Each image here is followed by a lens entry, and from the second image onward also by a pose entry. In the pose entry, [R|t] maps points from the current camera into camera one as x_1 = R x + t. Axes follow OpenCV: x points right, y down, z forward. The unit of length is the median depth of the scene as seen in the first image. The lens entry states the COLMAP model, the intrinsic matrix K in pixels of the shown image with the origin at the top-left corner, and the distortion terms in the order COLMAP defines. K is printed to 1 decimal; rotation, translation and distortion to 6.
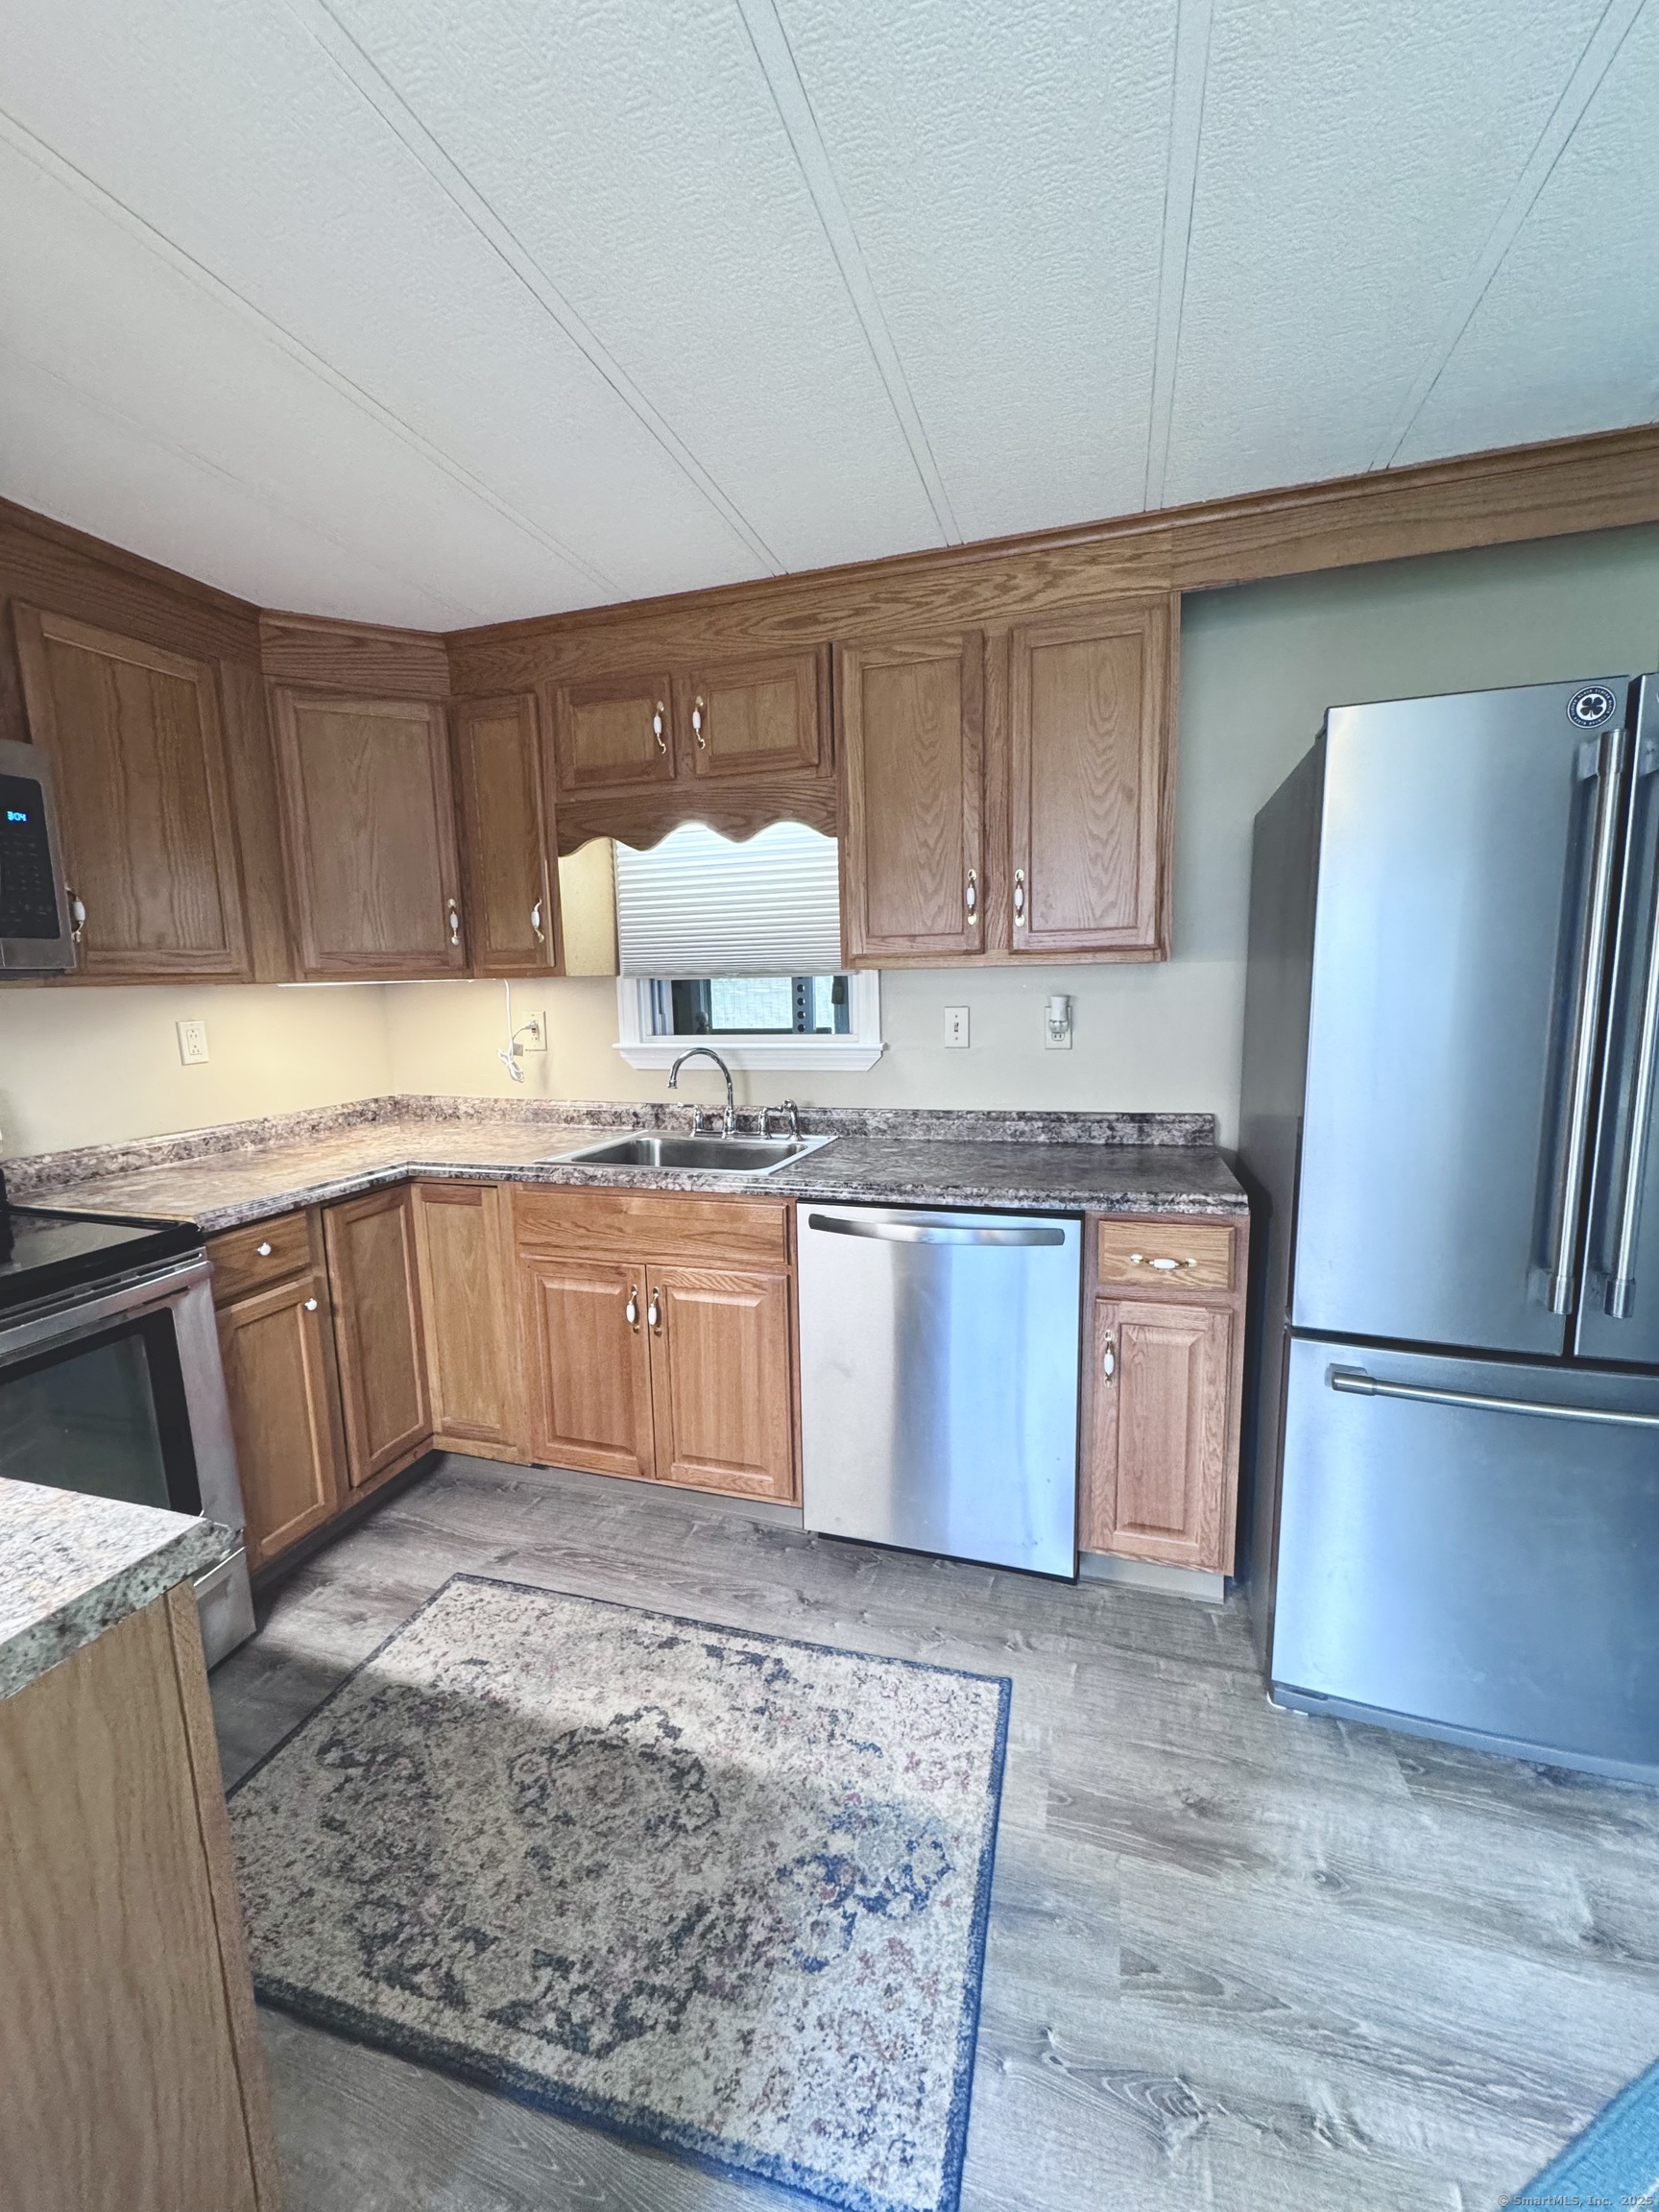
lens RADIAL K [[883.2, 0, 829.8], [0, 883.2, 1106.0], [0, 0, 1]] dist [0.000222, 0.000302]
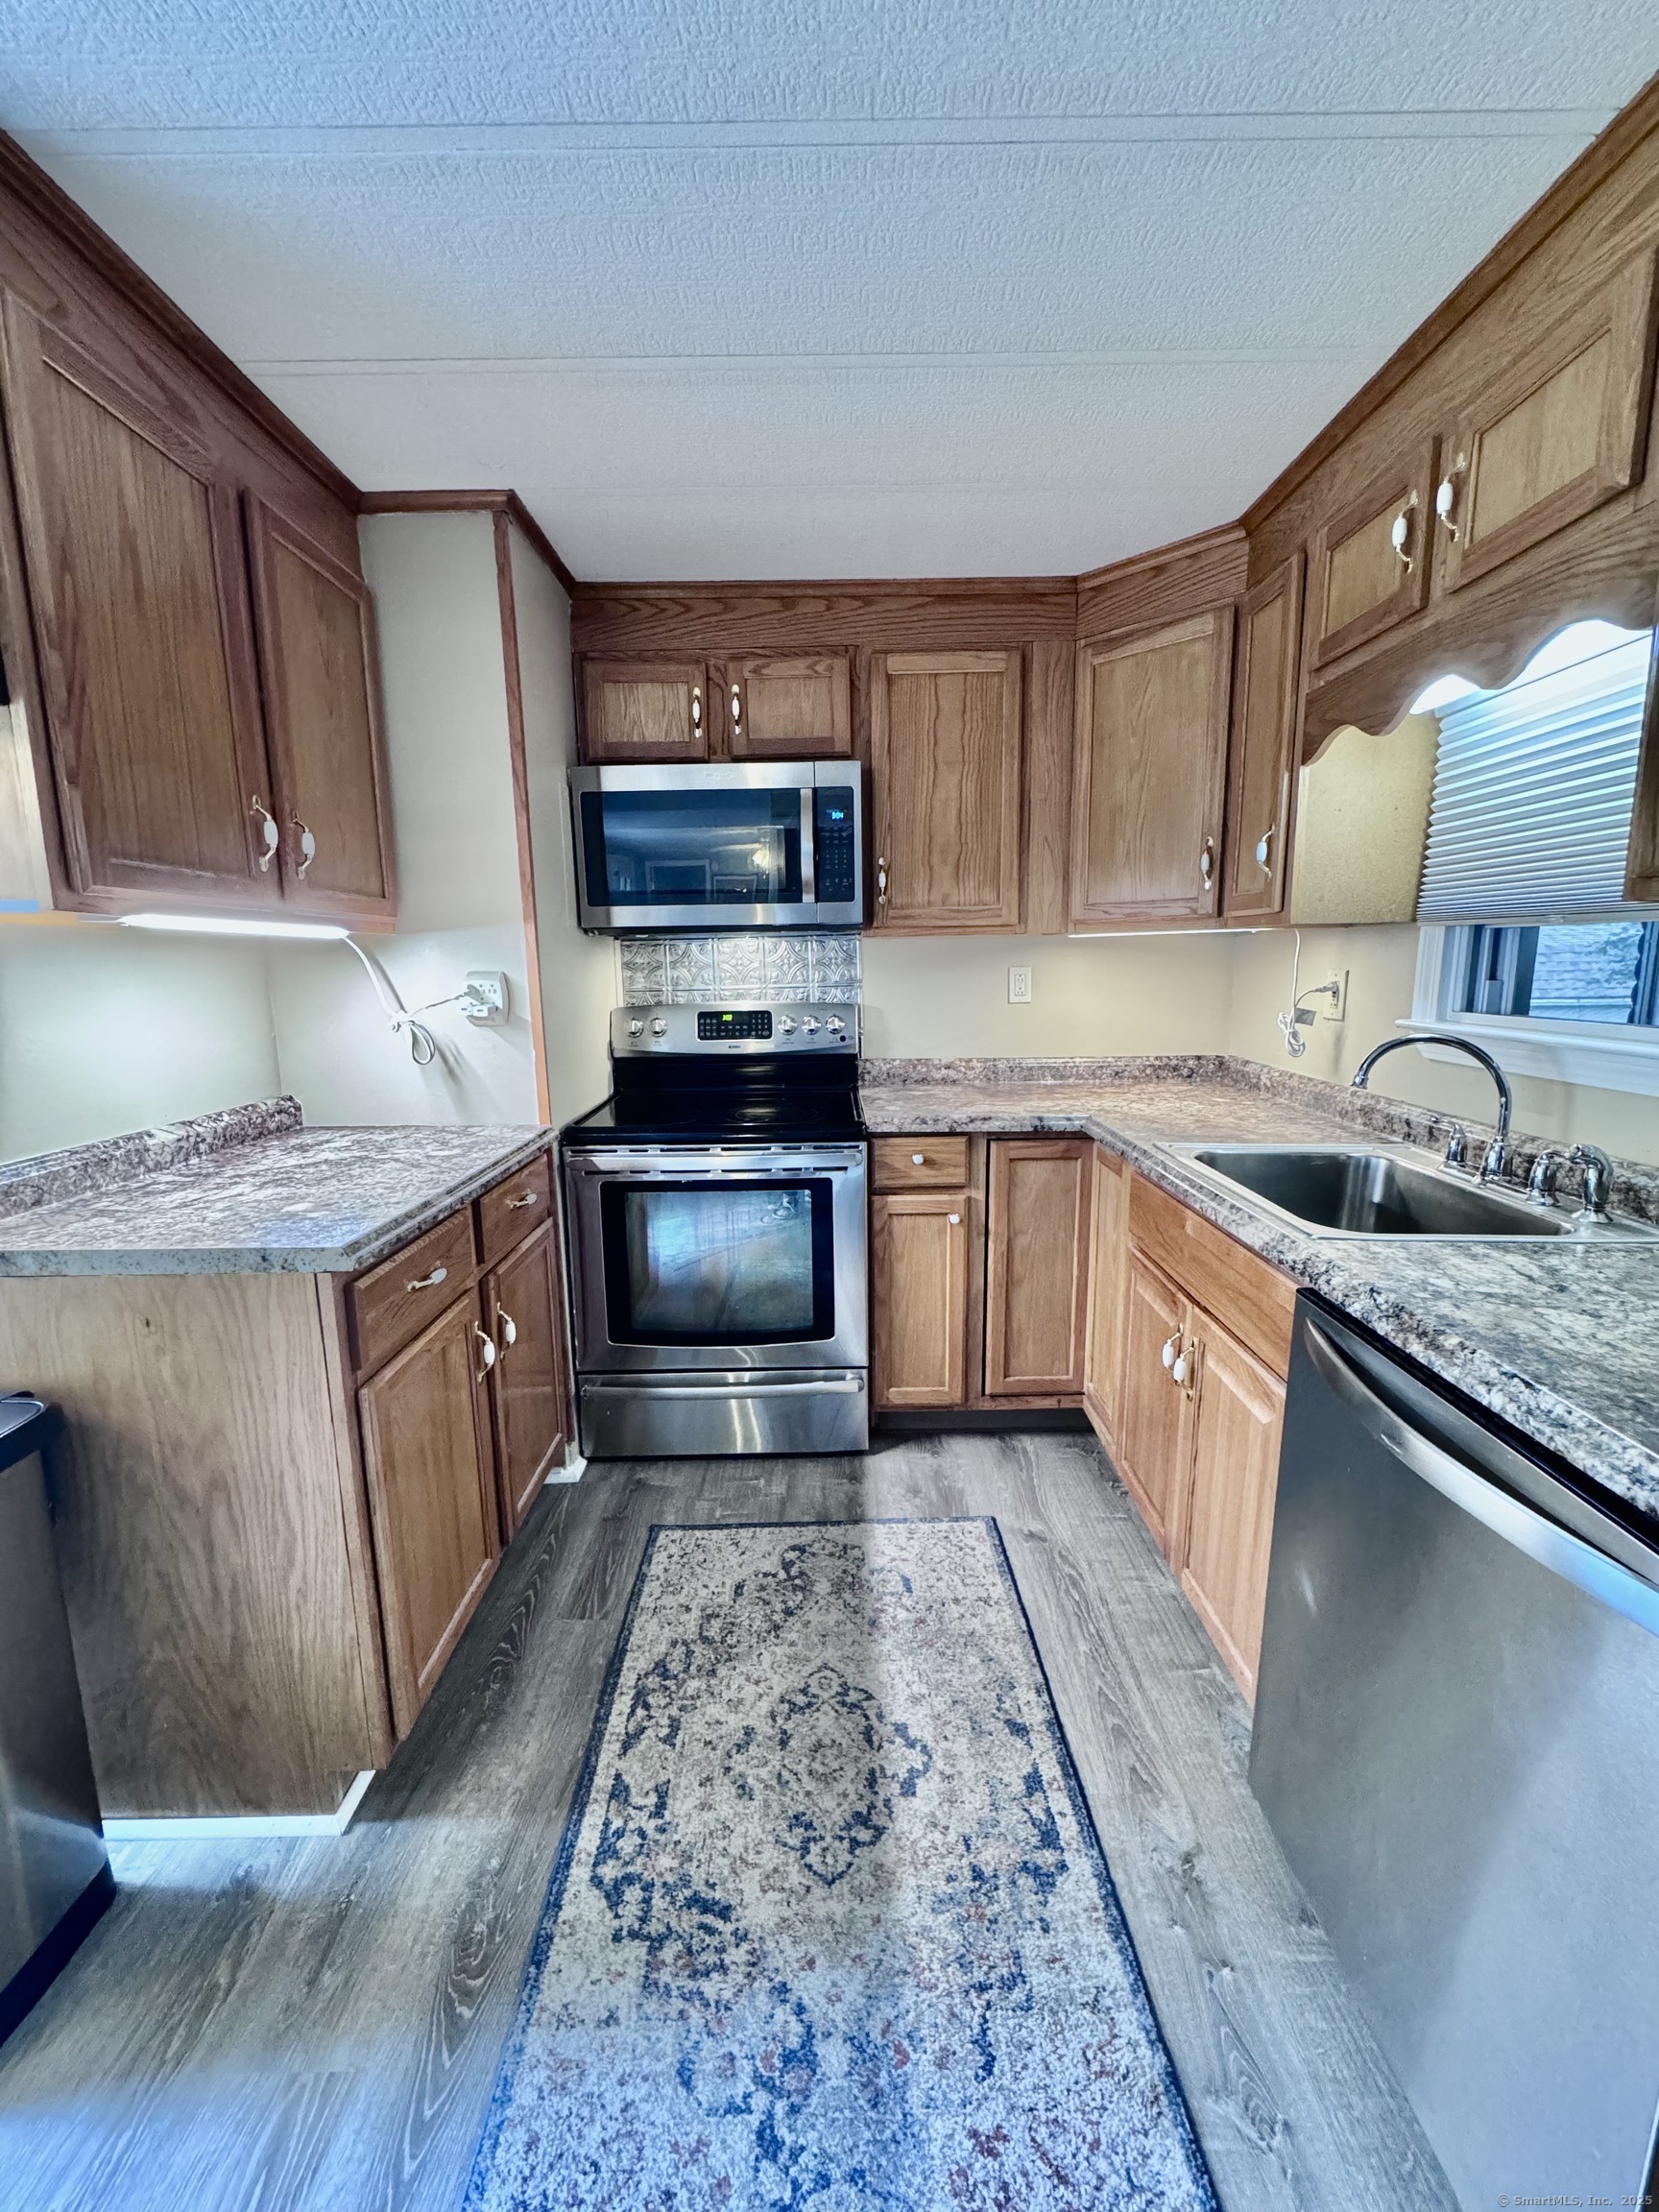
lens RADIAL K [[883.2, 0, 829.9], [0, 883.2, 1105.1], [0, 0, 1]] dist [0.000222, 0.000302]
pose [[0.300076, 0.177294, -0.937295, 0.503139], [-0.130465, 0.980971, 0.143787, -0.075911], [0.944951, 0.079137, 0.317497, 0.590582]]
